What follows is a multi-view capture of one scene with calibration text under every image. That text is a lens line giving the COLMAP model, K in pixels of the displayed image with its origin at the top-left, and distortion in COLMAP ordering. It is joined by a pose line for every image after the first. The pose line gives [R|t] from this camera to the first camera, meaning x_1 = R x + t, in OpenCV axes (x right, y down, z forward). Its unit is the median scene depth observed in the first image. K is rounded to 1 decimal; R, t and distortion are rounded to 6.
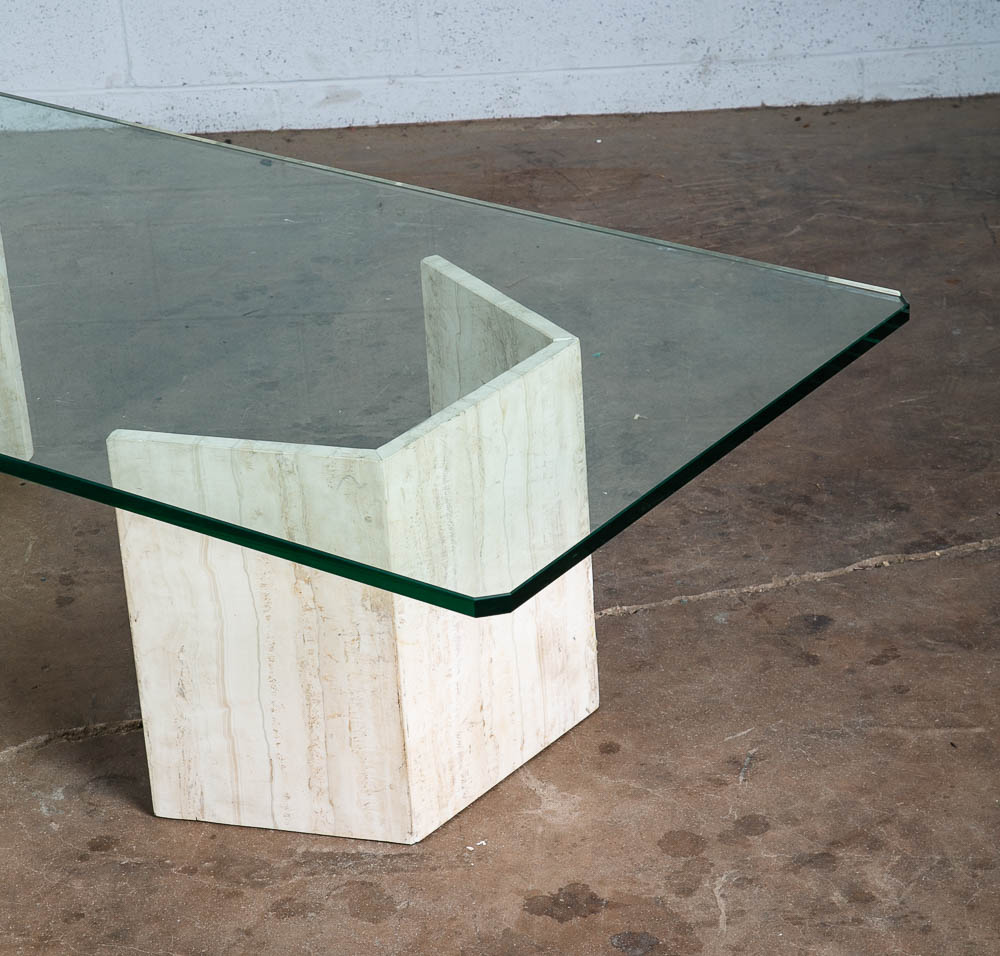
lens RADIAL K [[3145.2, 0, 500.0], [0, 3145.2, 478.0], [0, 0, 1]] dist [0.276754, 0.898578]
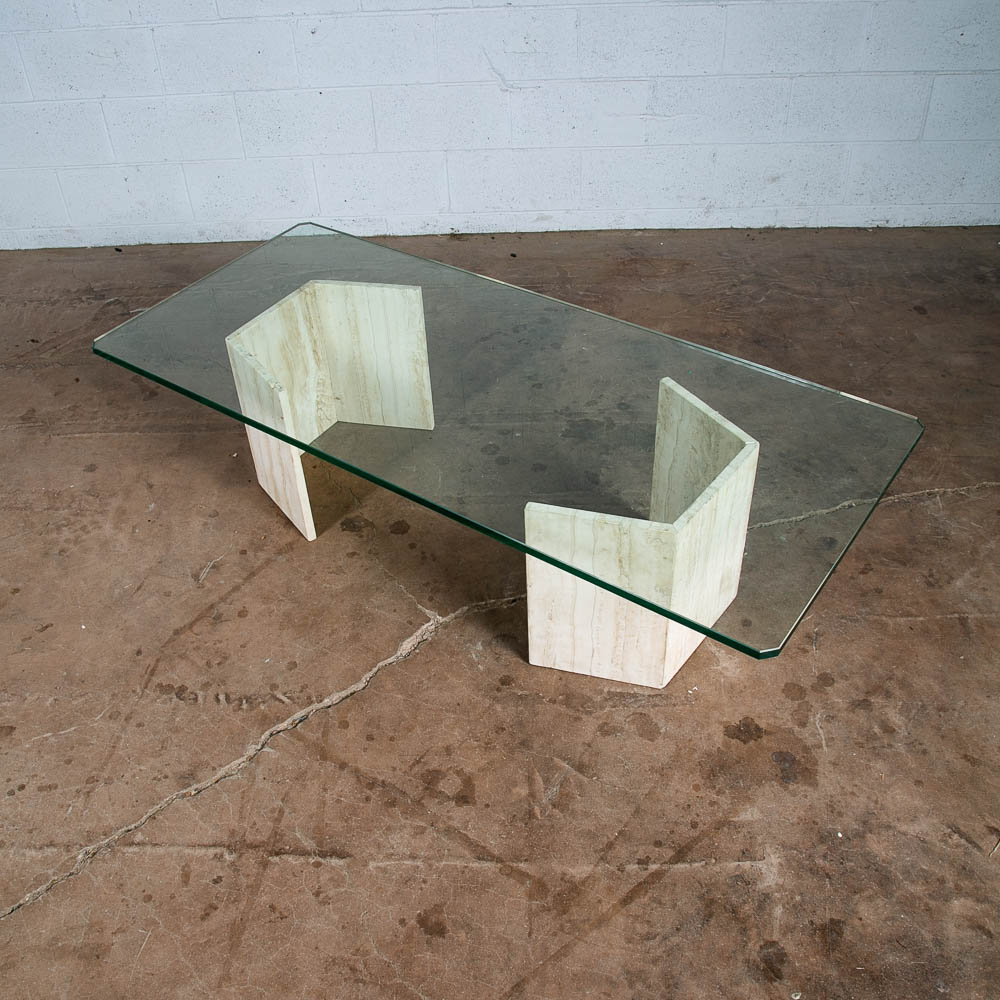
lens RADIAL K [[1052.9, 0, 500.0], [0, 1052.9, 500.0], [0, 0, 1]] dist [-0.108591, 0.066874]
pose [[0.999792, 0.012259, 0.016278, -0.137685], [-0.015730, 0.972103, 0.234027, -0.151005], [-0.012955, -0.234235, 0.972094, 0.360827]]
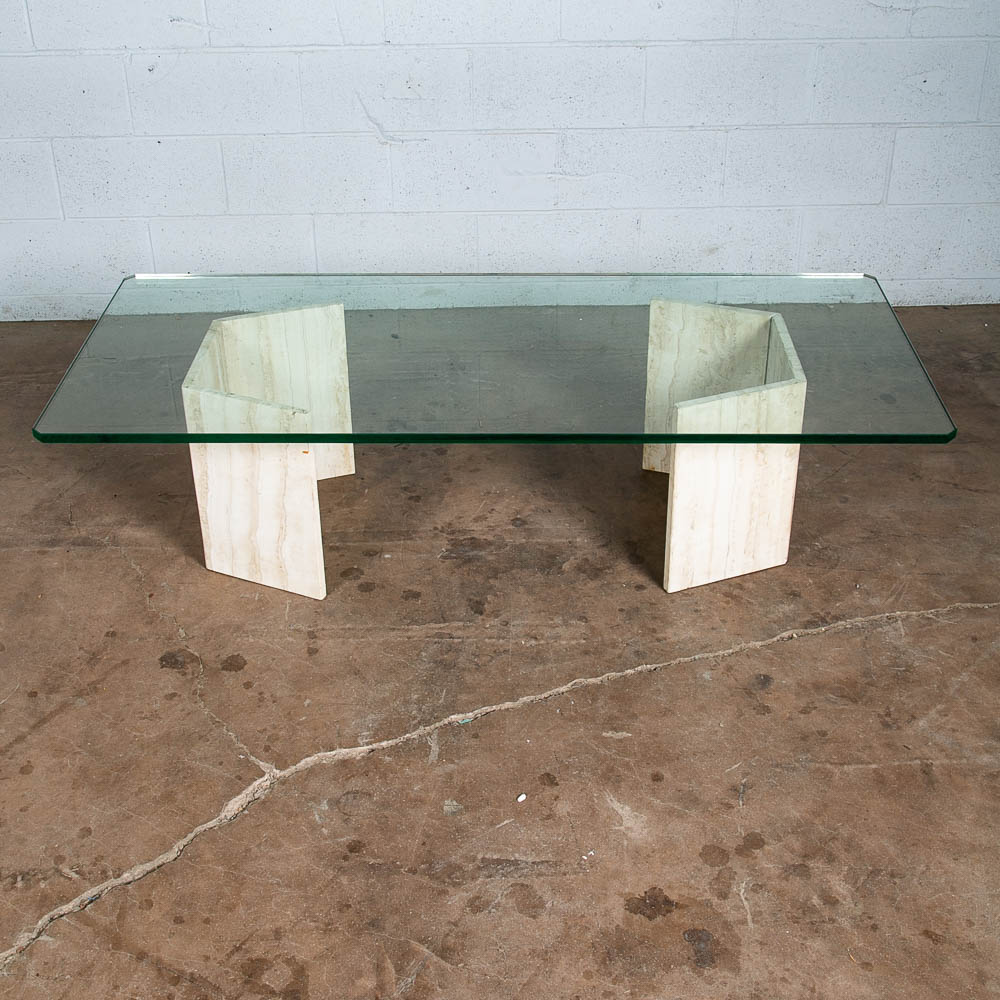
lens RADIAL K [[1382.4, 0, 501.0], [0, 1382.4, 467.2], [0, 0, 1]] dist [-0.068087, 0.113615]
pose [[0.997236, 0.016663, 0.072412, -0.102422], [-0.022510, 0.996485, 0.080694, -0.133263], [-0.070813, -0.082101, 0.994105, 0.301197]]
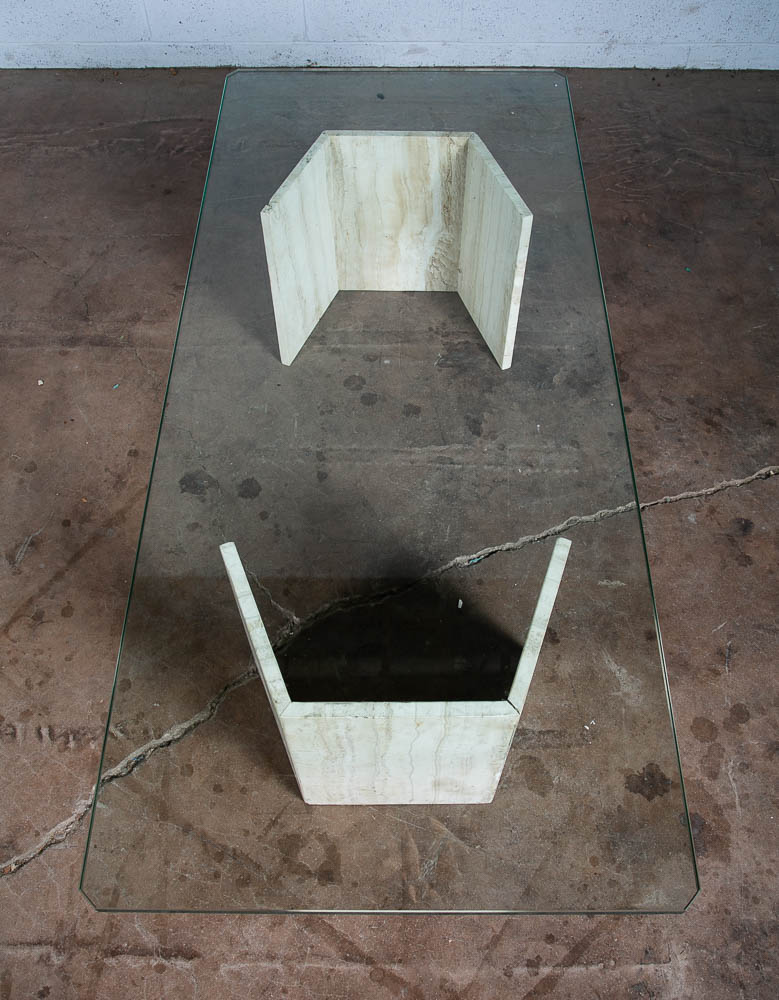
lens RADIAL K [[931.6, 0, 397.4], [0, 931.6, 504.1], [0, 0, 1]] dist [-0.086141, 0.100638]
pose [[0.997773, 0.010447, 0.065880, -0.144321], [-0.041469, 0.870748, 0.489977, -0.232332], [-0.052246, -0.491618, 0.869242, 0.589280]]
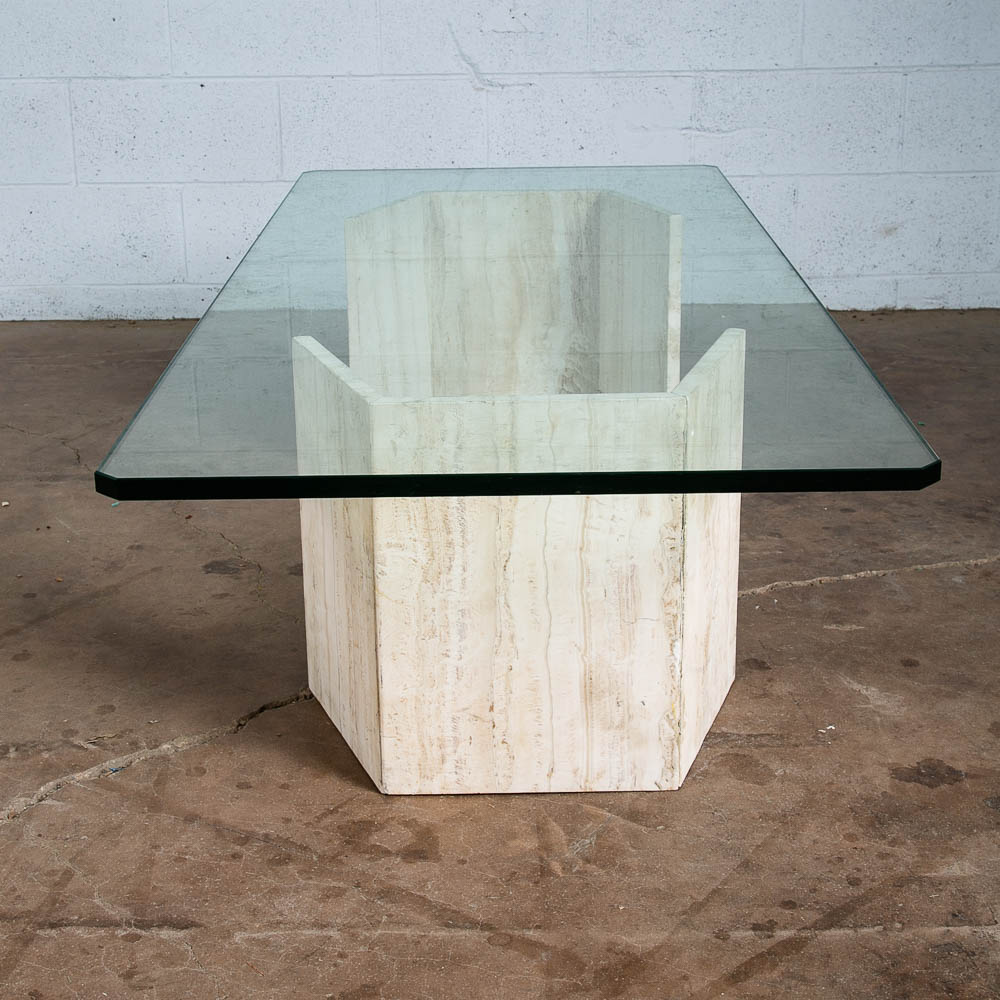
lens RADIAL K [[1736.4, 0, 500.4], [0, 1736.4, 423.5], [0, 0, 1]] dist [0.010813, 0.126821]
pose [[0.998398, 0.036422, 0.043298, -0.149077], [-0.028341, 0.984258, -0.174450, 0.115430], [-0.048970, 0.172943, 0.983714, 0.356090]]
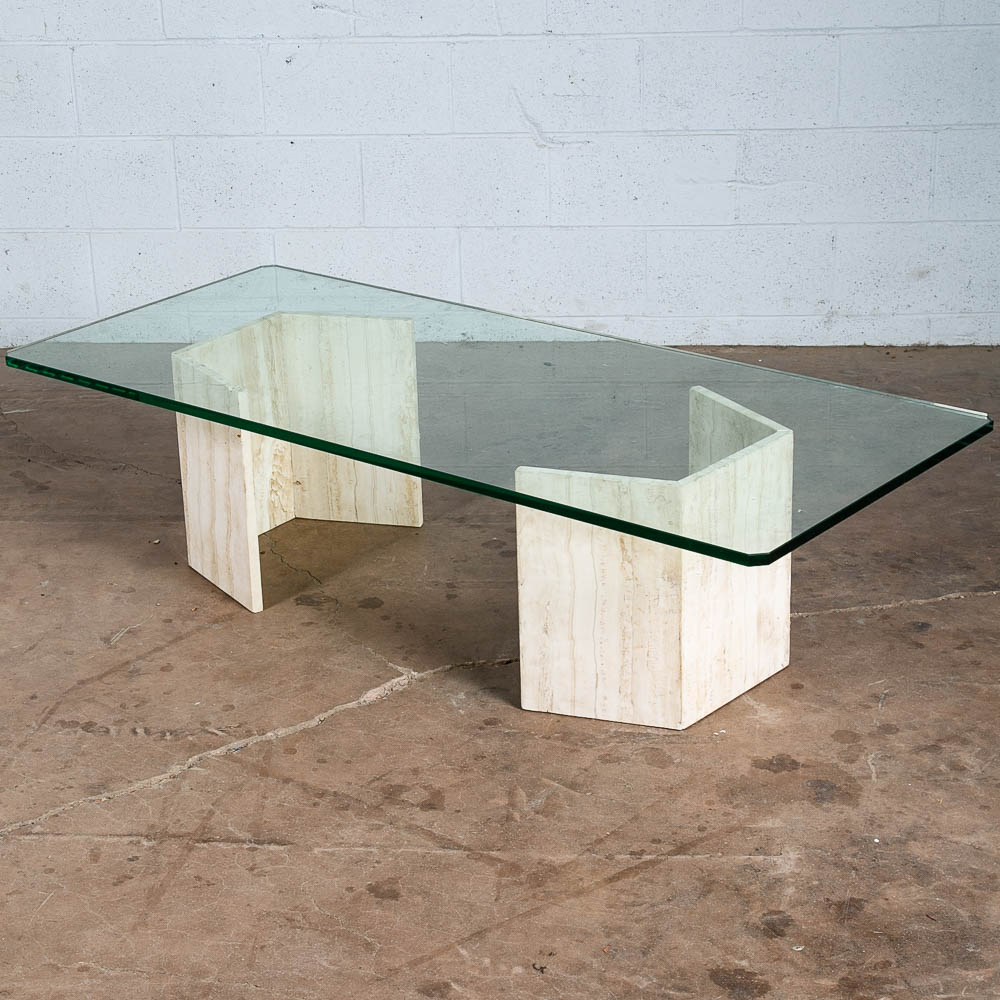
lens RADIAL K [[2320.6, 0, 494.9], [0, 2320.6, 485.3], [0, 0, 1]] dist [0.108734, 0.167009]
pose [[0.998315, 0.046464, -0.034760, -0.084678], [-0.049557, 0.994322, -0.094173, 0.103645], [0.030187, 0.095737, 0.994949, -0.214657]]
